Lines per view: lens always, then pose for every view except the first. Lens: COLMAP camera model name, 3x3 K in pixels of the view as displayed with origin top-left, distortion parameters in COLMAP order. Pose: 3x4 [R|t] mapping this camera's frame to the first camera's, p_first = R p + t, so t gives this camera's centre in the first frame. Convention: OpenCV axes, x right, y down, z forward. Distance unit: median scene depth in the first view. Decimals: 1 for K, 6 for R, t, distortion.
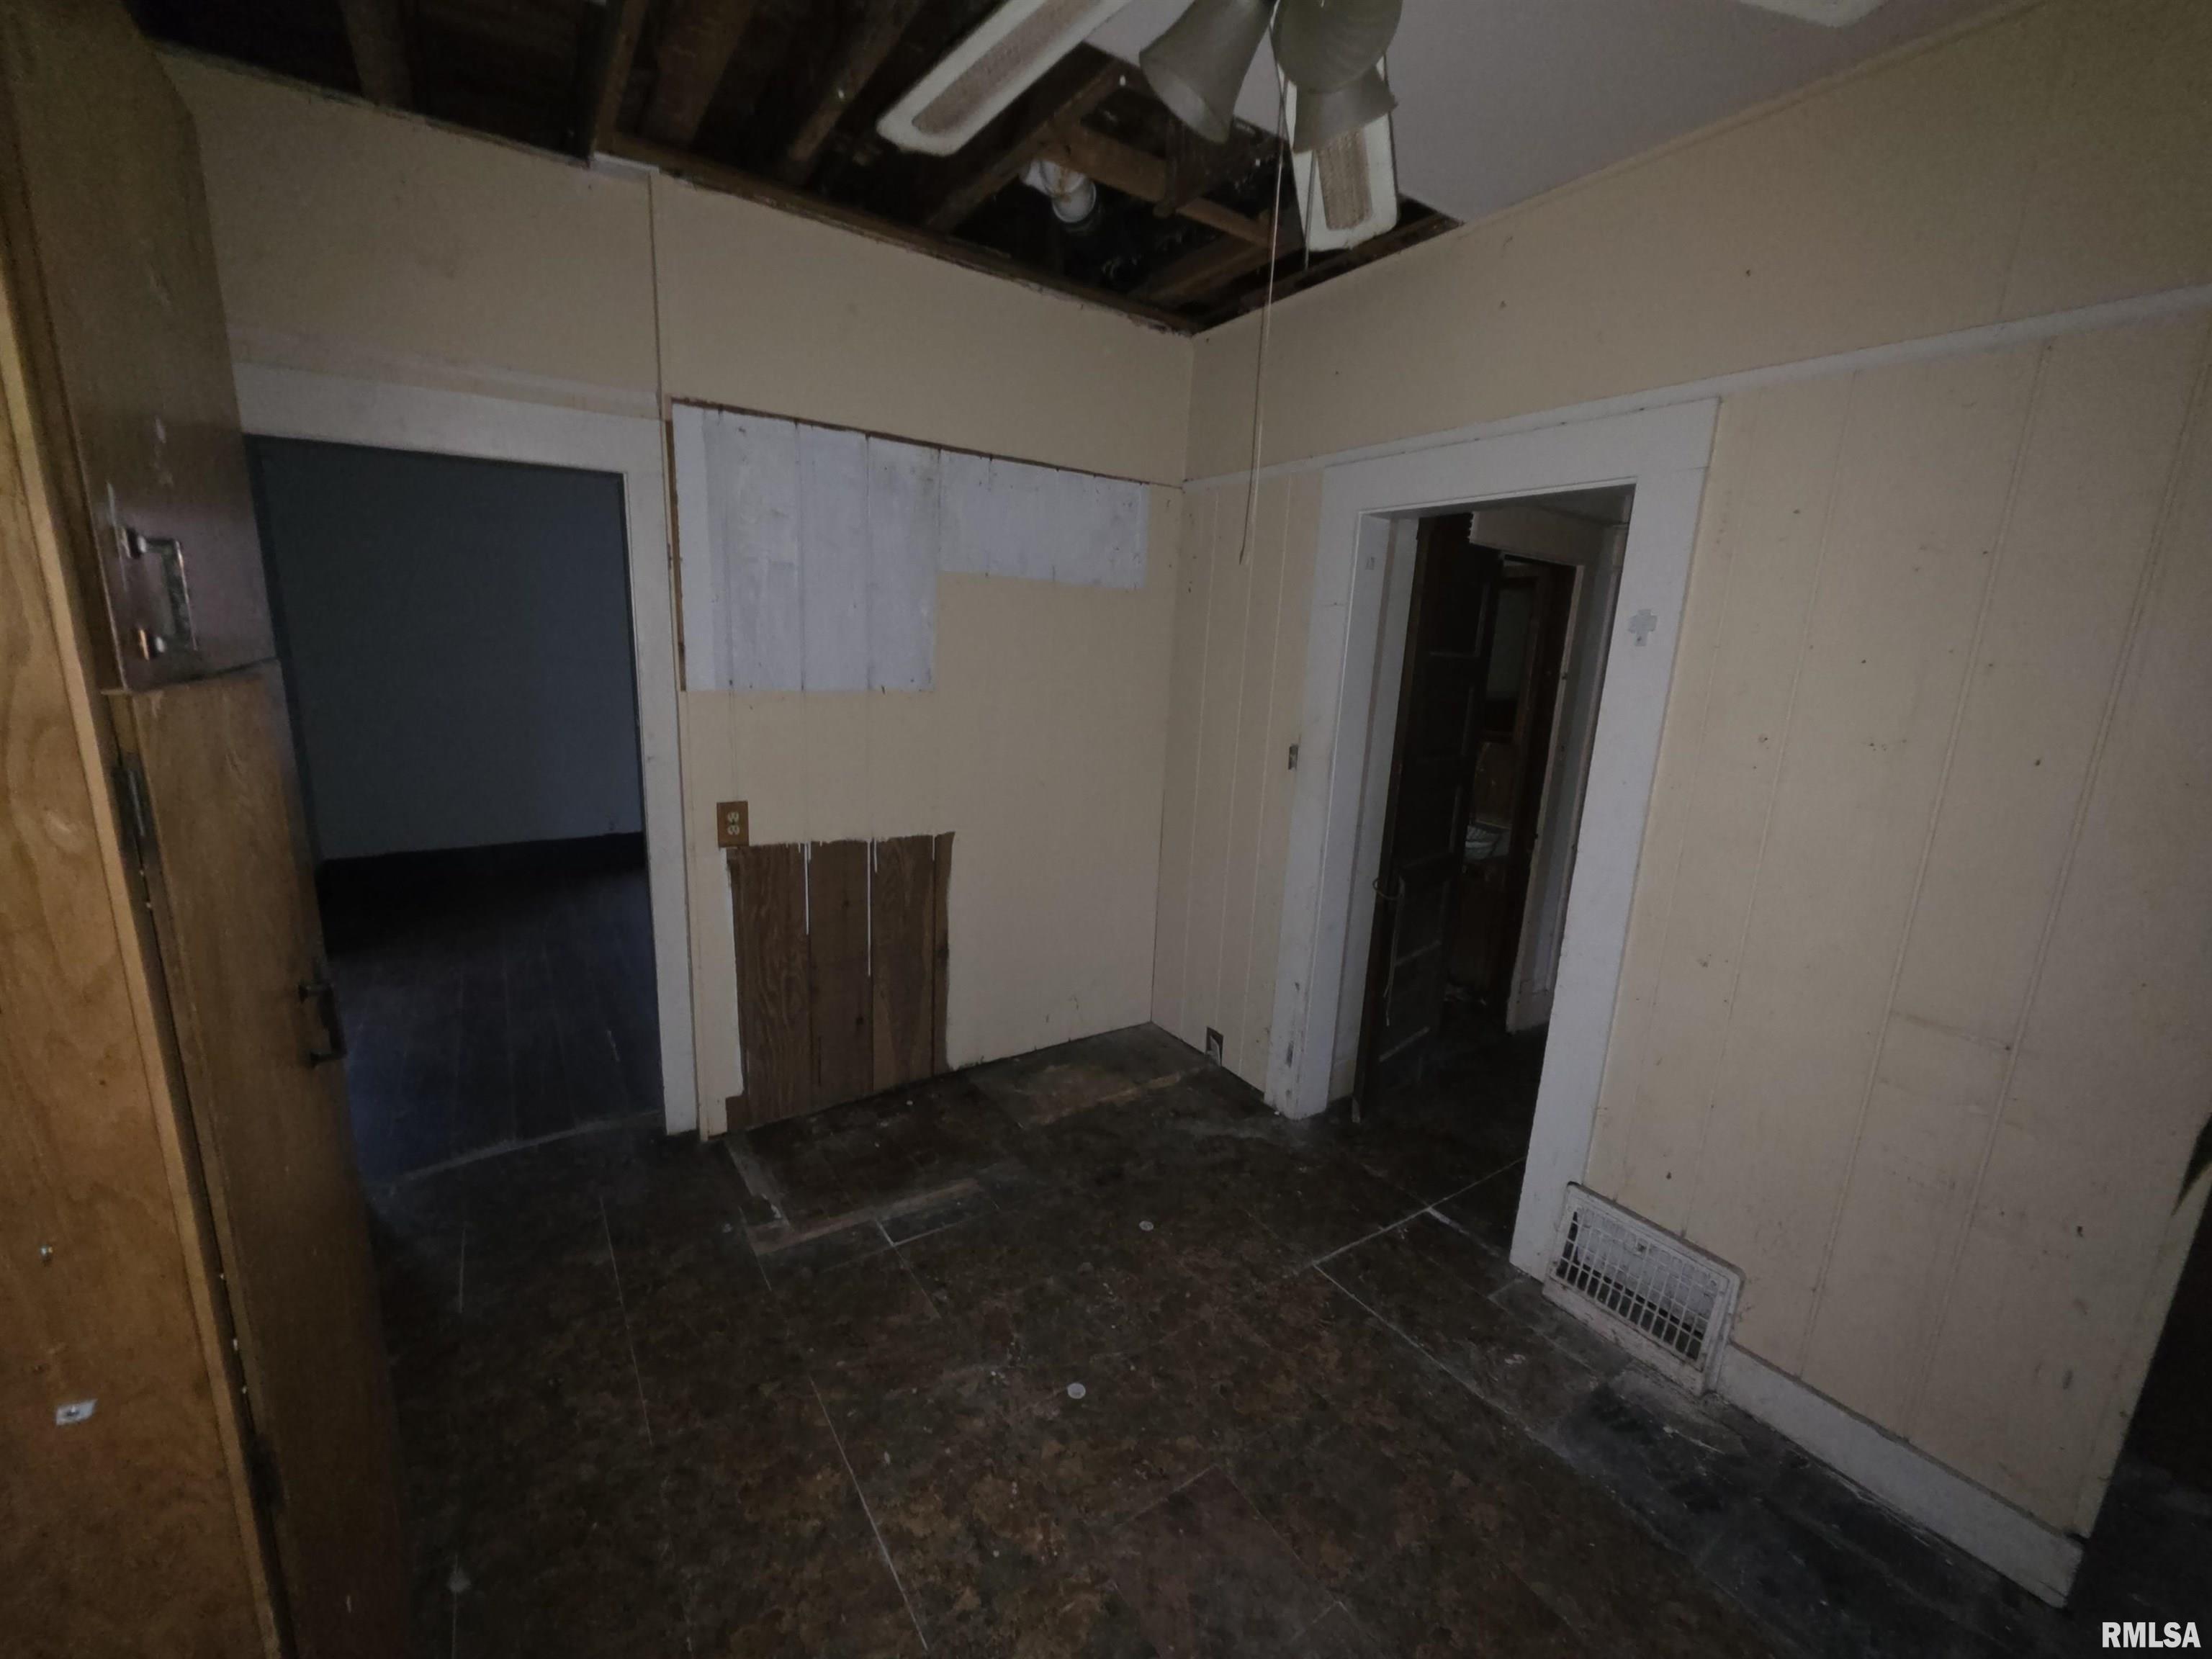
lens RADIAL K [[883.7, 0, 1102.6], [0, 883.7, 830.6], [0, 0, 1]] dist [0.003479, -0.000781]
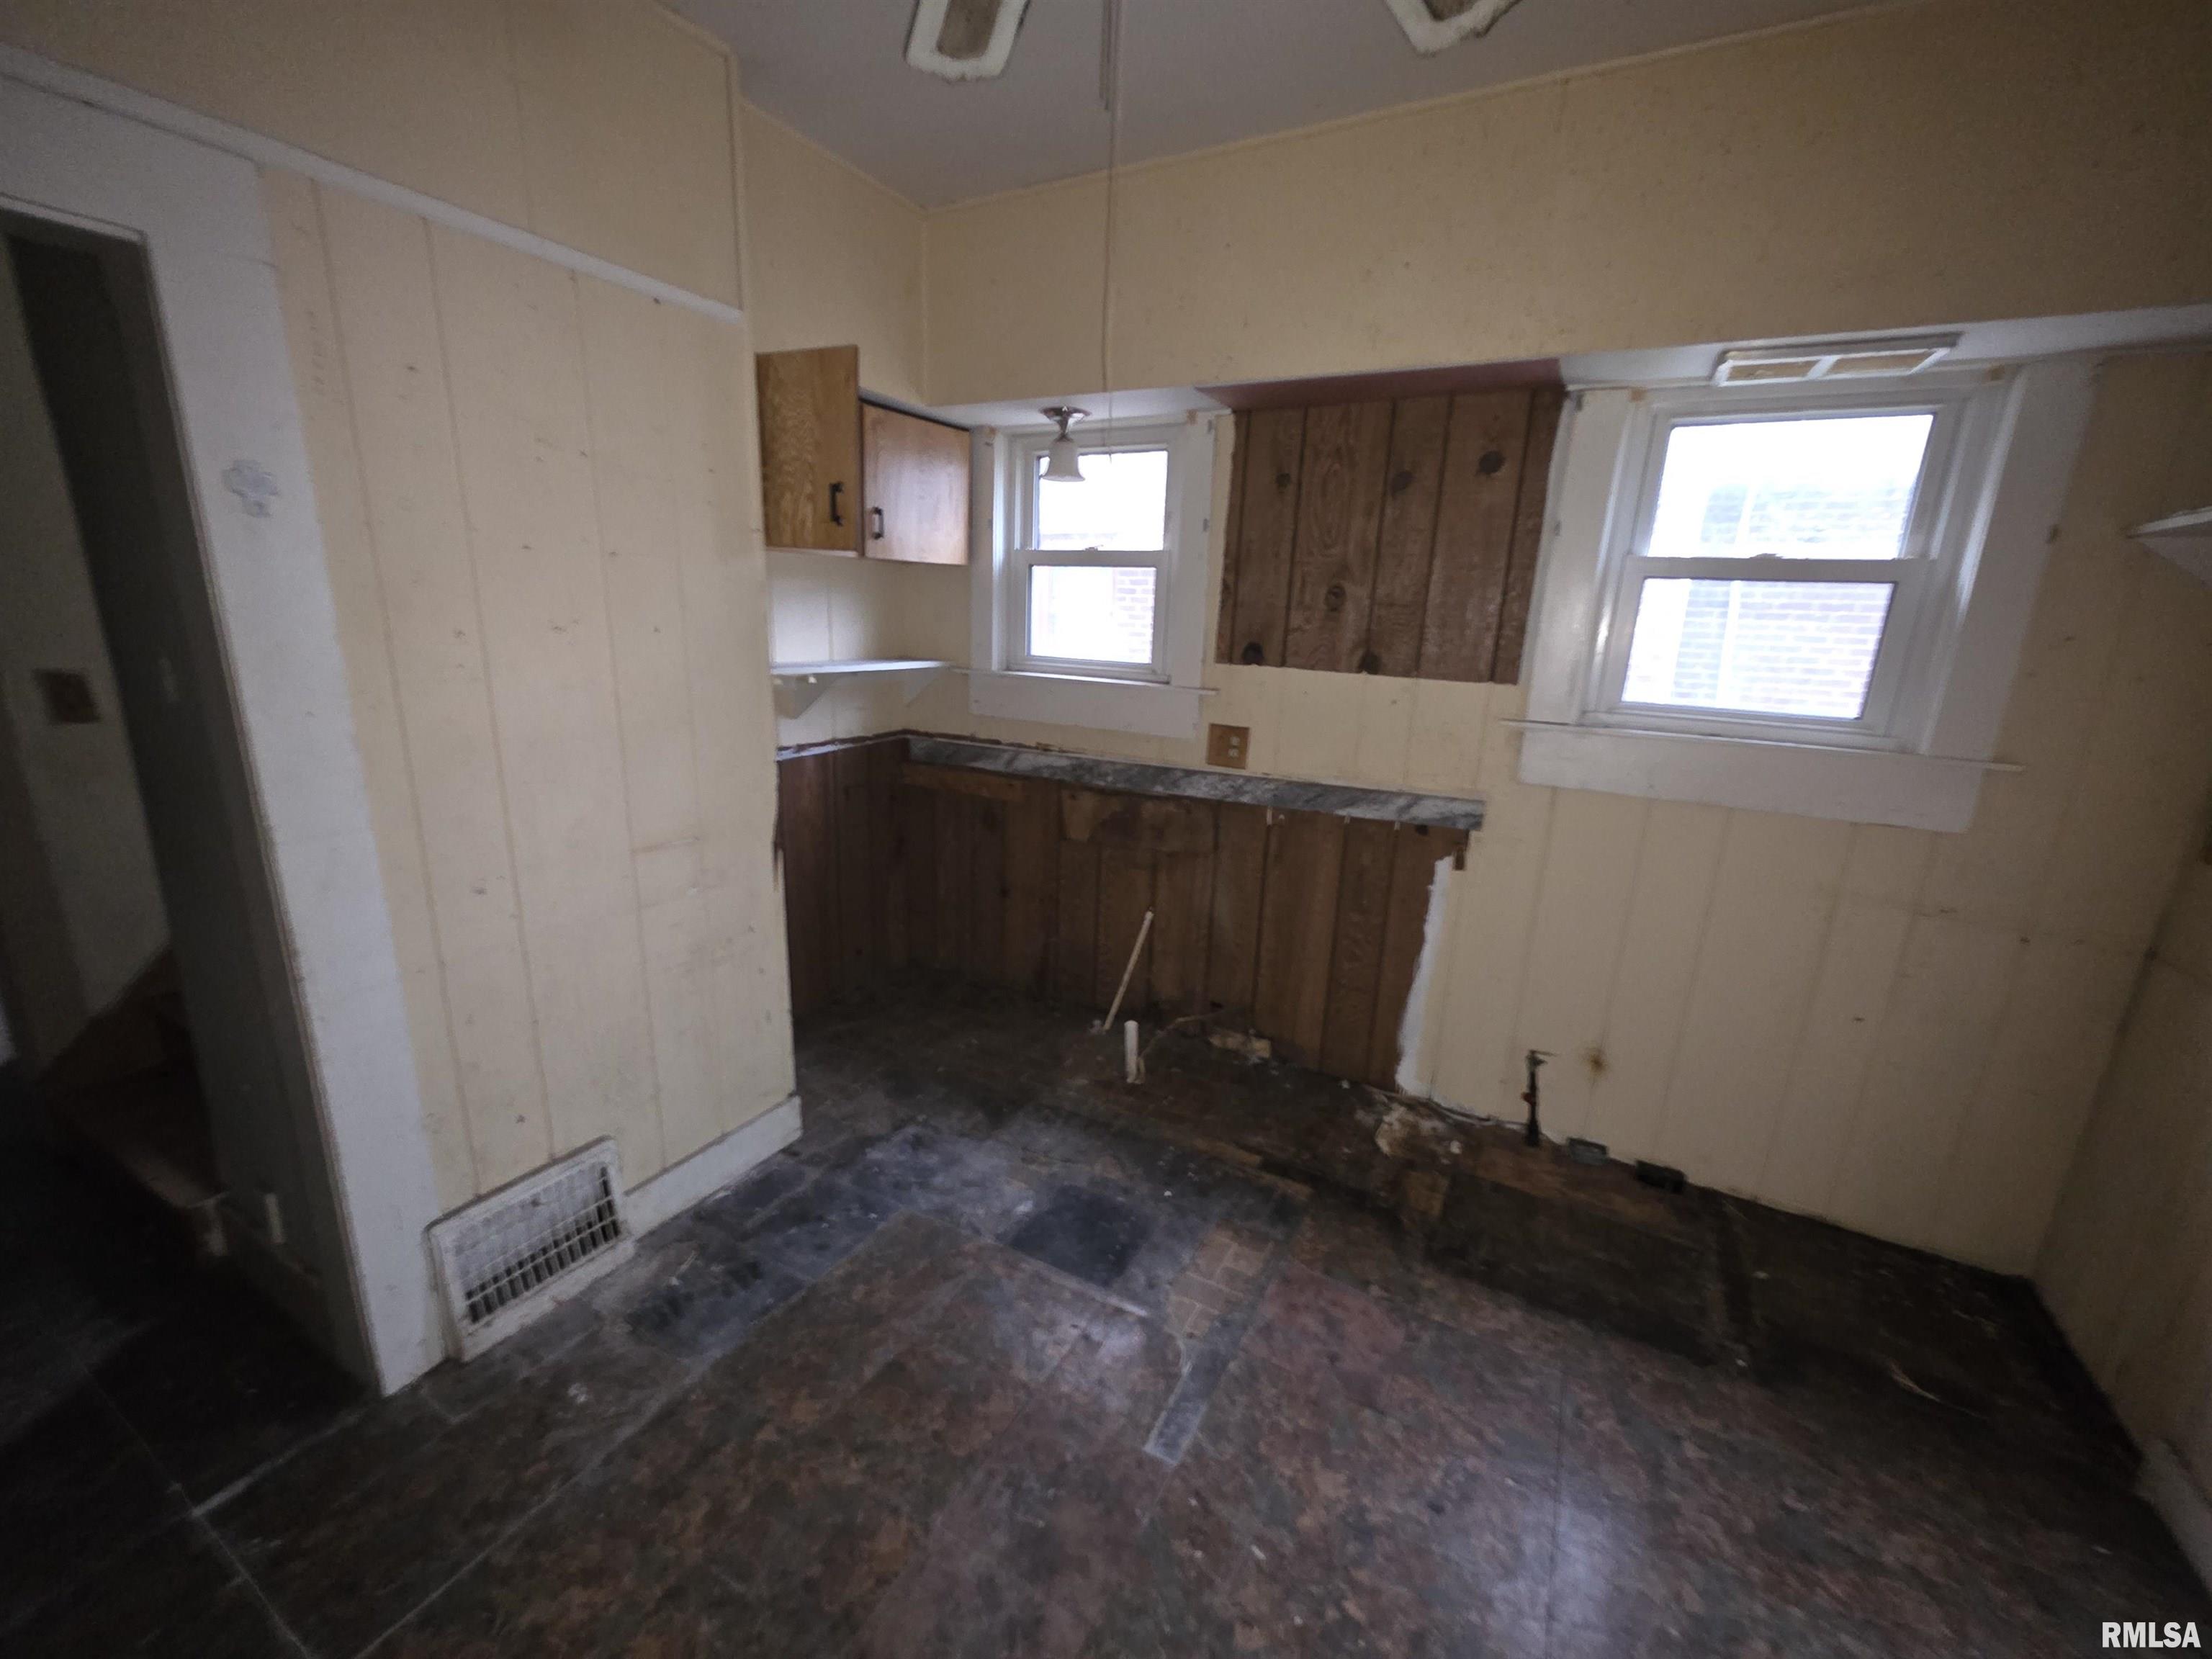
lens RADIAL K [[883.7, 0, 1099.9], [0, 883.7, 826.7], [0, 0, 1]] dist [0.003479, -0.000781]
pose [[-0.436708, -0.271428, 0.857679, -0.347925], [0.137587, 0.922028, 0.361848, -0.148792], [-0.889020, 0.276027, -0.365312, 0.744725]]
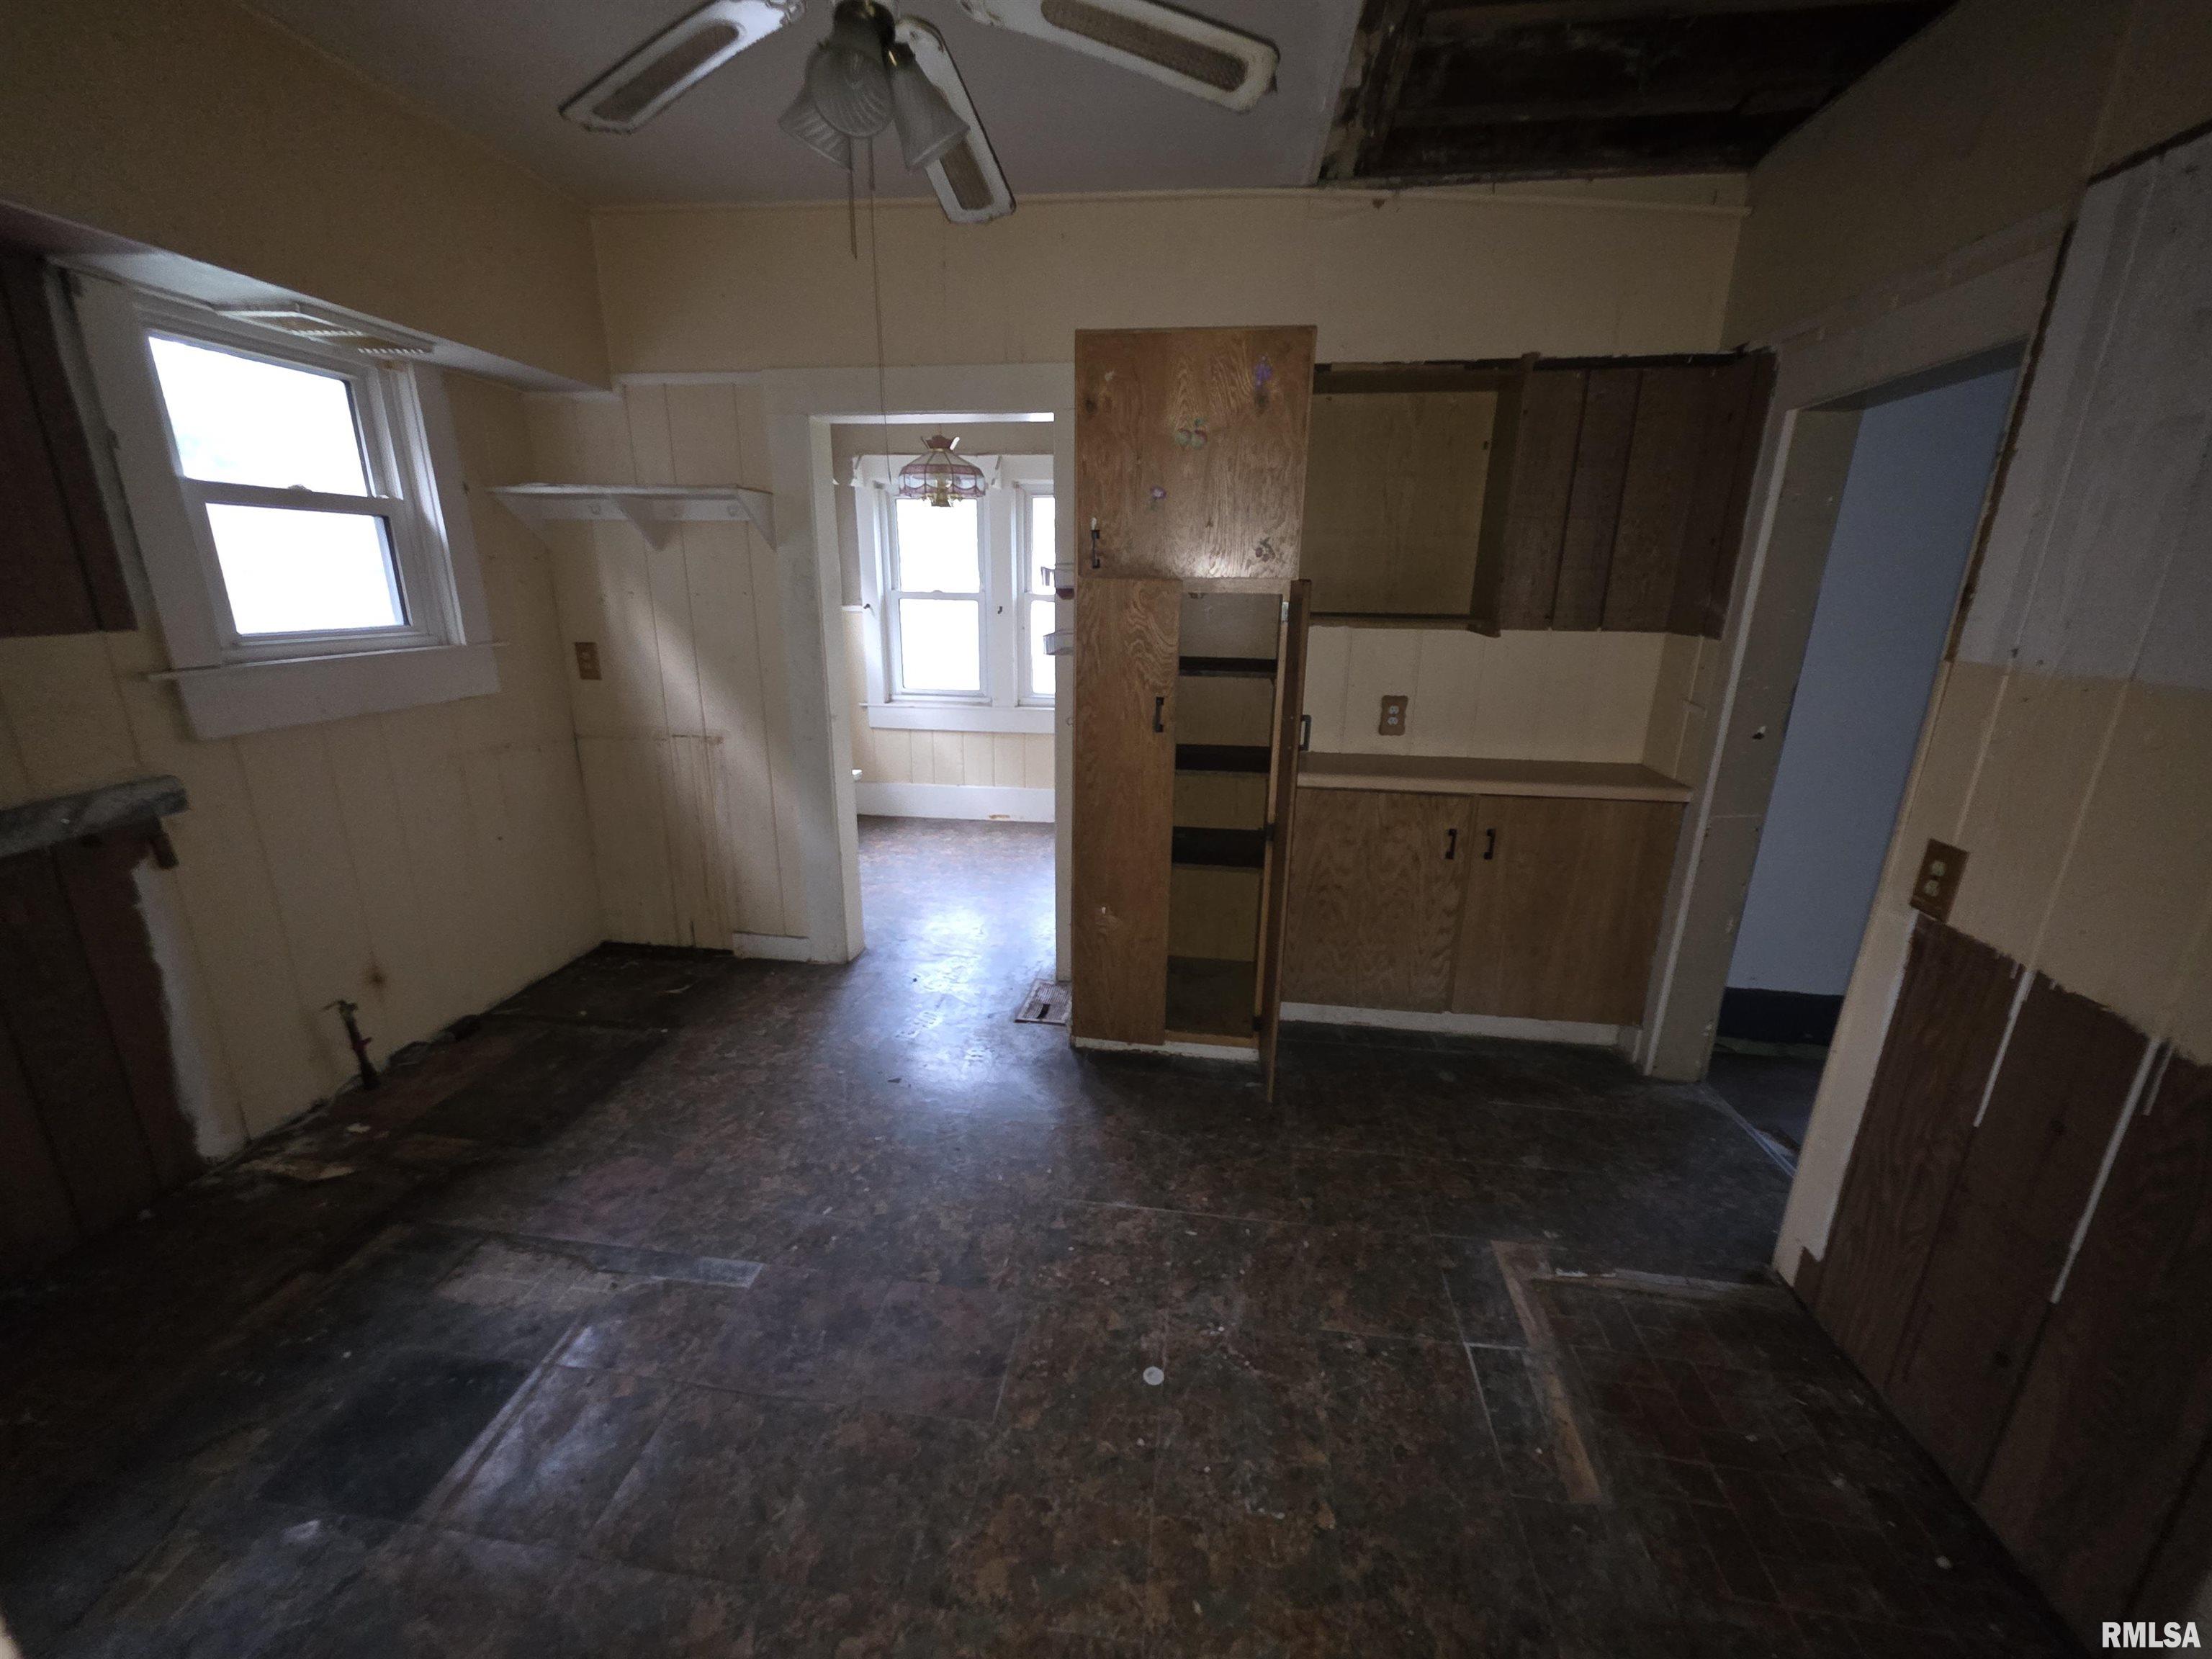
lens RADIAL K [[883.7, 0, 1099.8], [0, 883.7, 830.3], [0, 0, 1]] dist [0.003479, -0.000781]
pose [[-0.669616, 0.159204, -0.725443, 0.558396], [-0.199297, 0.902416, 0.382002, -0.209337], [0.715468, 0.400374, -0.572544, 1.202114]]
